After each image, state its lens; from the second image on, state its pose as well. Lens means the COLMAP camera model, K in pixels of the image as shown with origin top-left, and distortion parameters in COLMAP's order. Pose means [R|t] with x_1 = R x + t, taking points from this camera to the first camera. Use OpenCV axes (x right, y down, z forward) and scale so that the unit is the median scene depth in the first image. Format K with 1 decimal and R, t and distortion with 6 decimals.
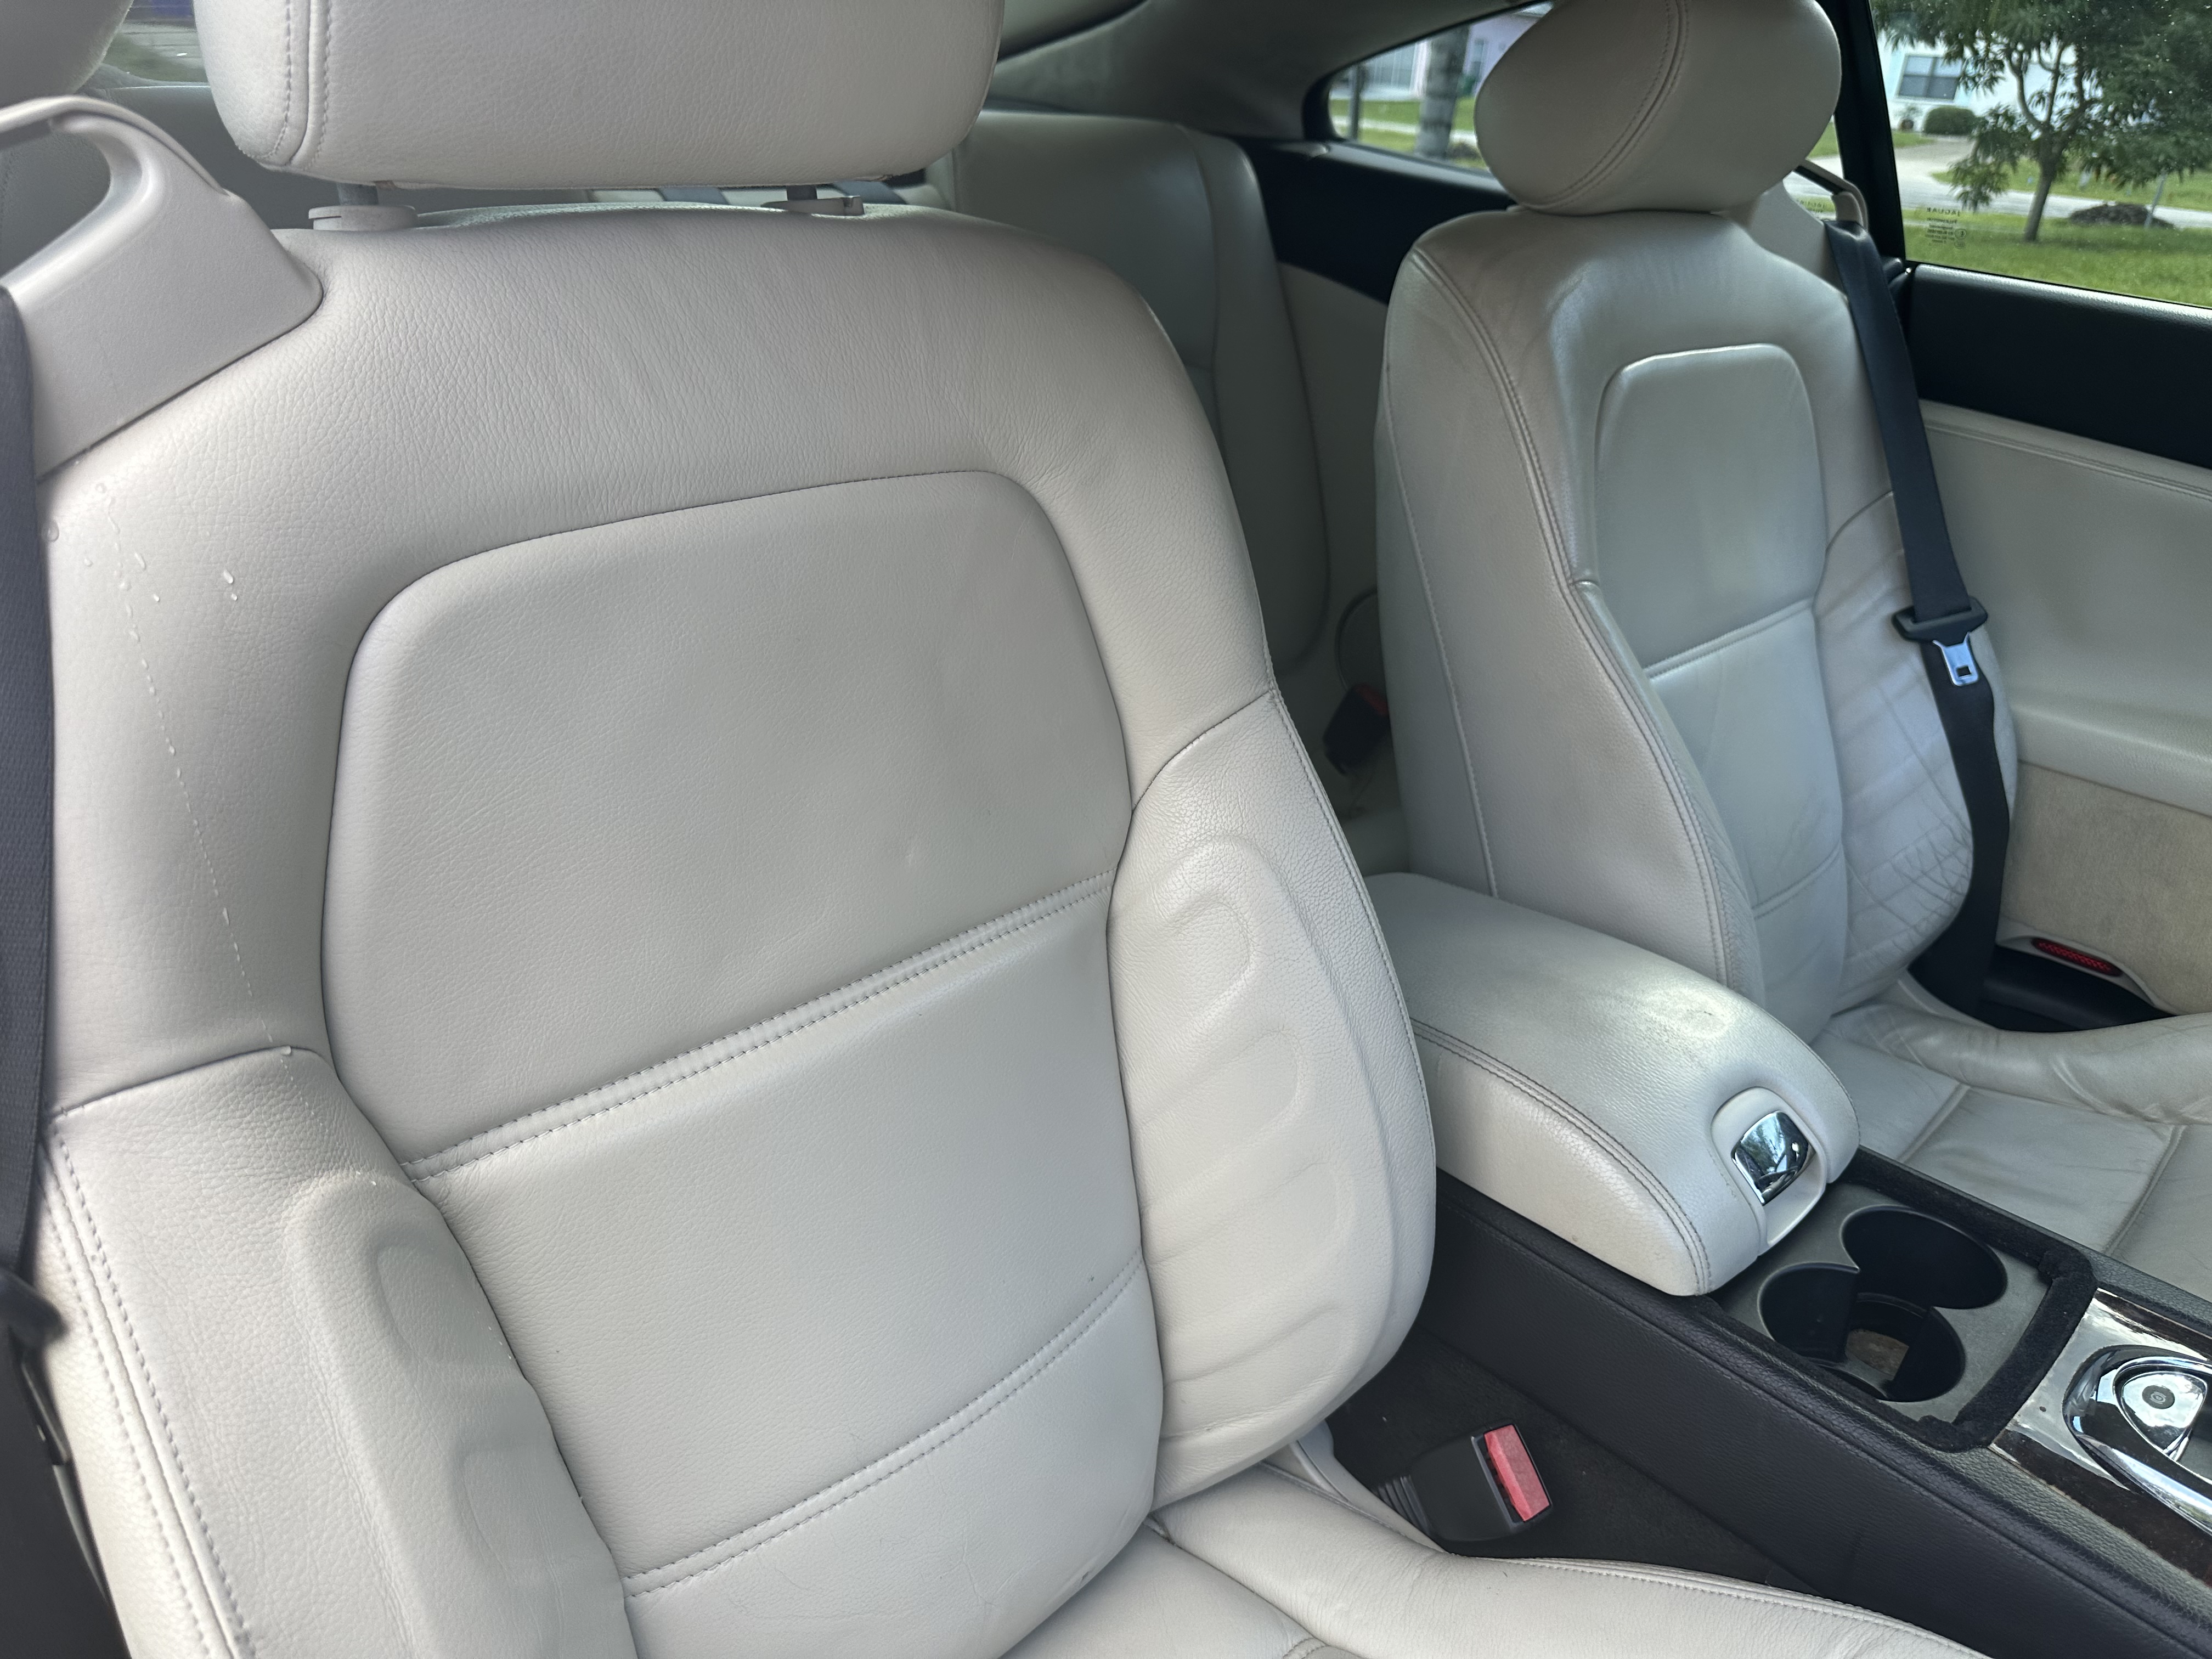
lens RADIAL K [[1603.2, 0, 1114.8], [0, 1603.2, 835.9], [0, 0, 1]] dist [0.063119, -0.091145]
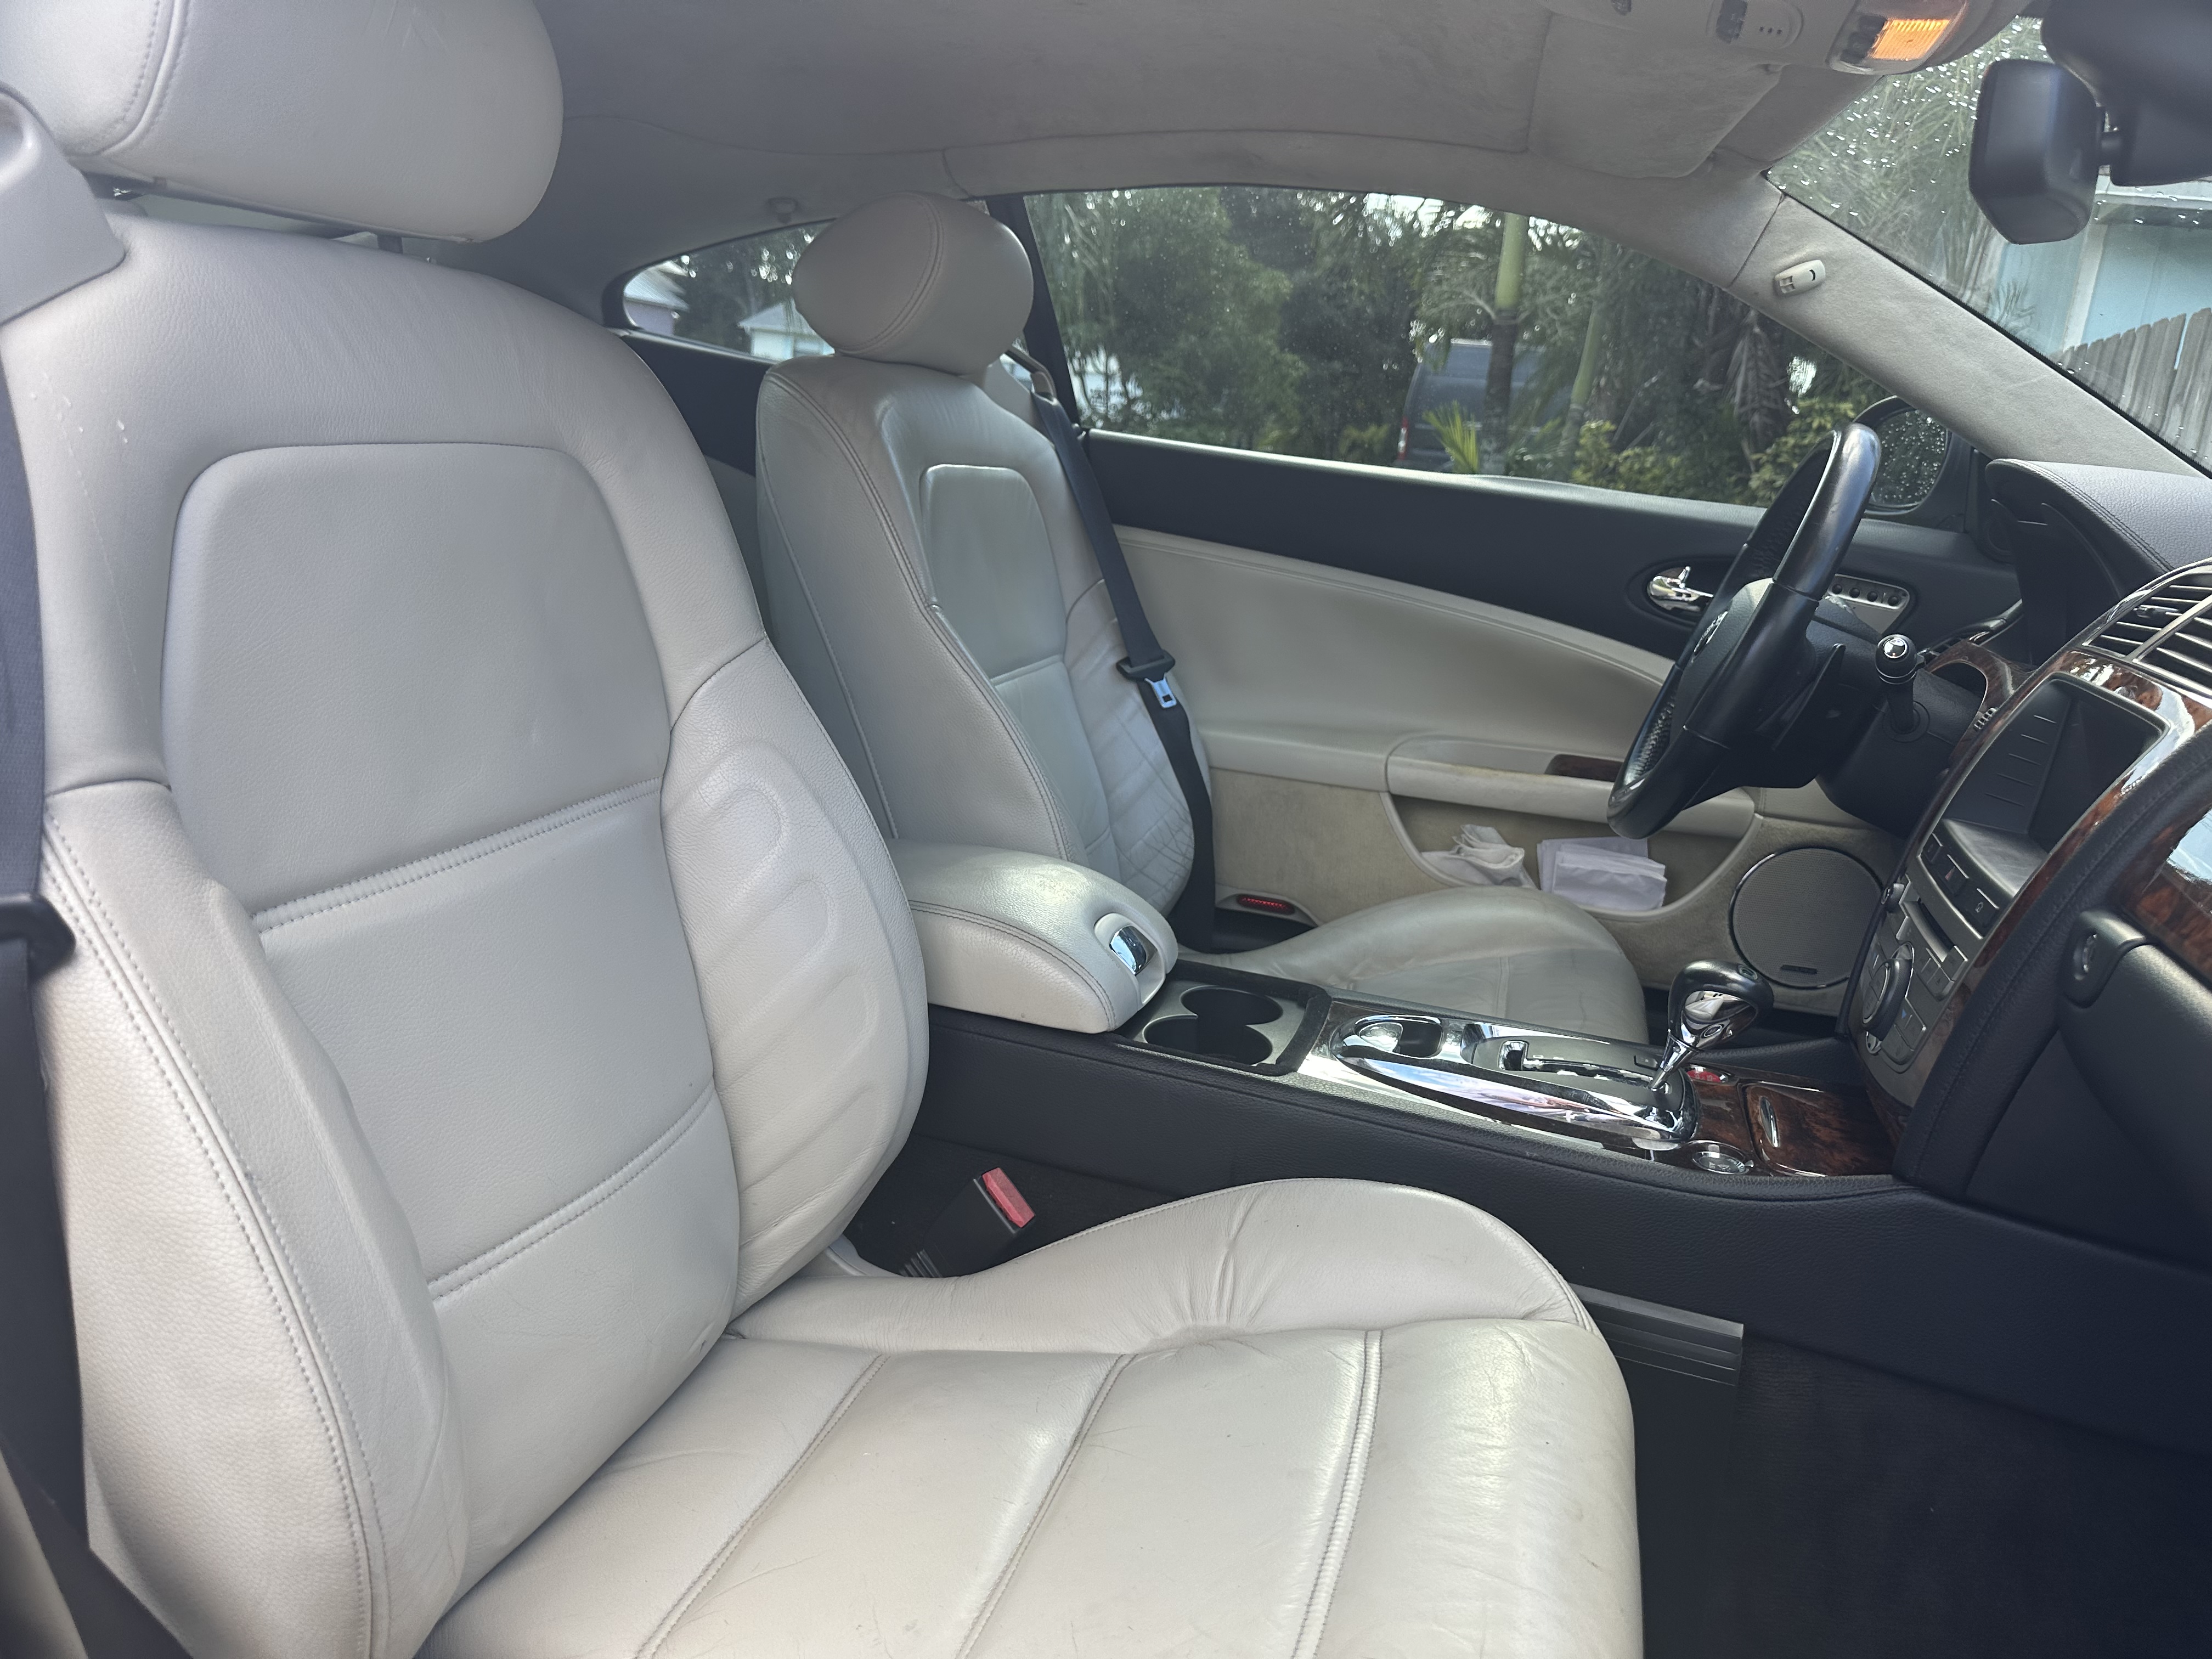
lens RADIAL K [[1603.2, 0, 1114.8], [0, 1603.2, 835.9], [0, 0, 1]] dist [0.063119, -0.091145]
pose [[0.878304, -0.084023, 0.470661, -0.273802], [0.157865, 0.980190, -0.119609, 0.261019], [-0.451287, 0.179354, 0.874169, -0.268596]]
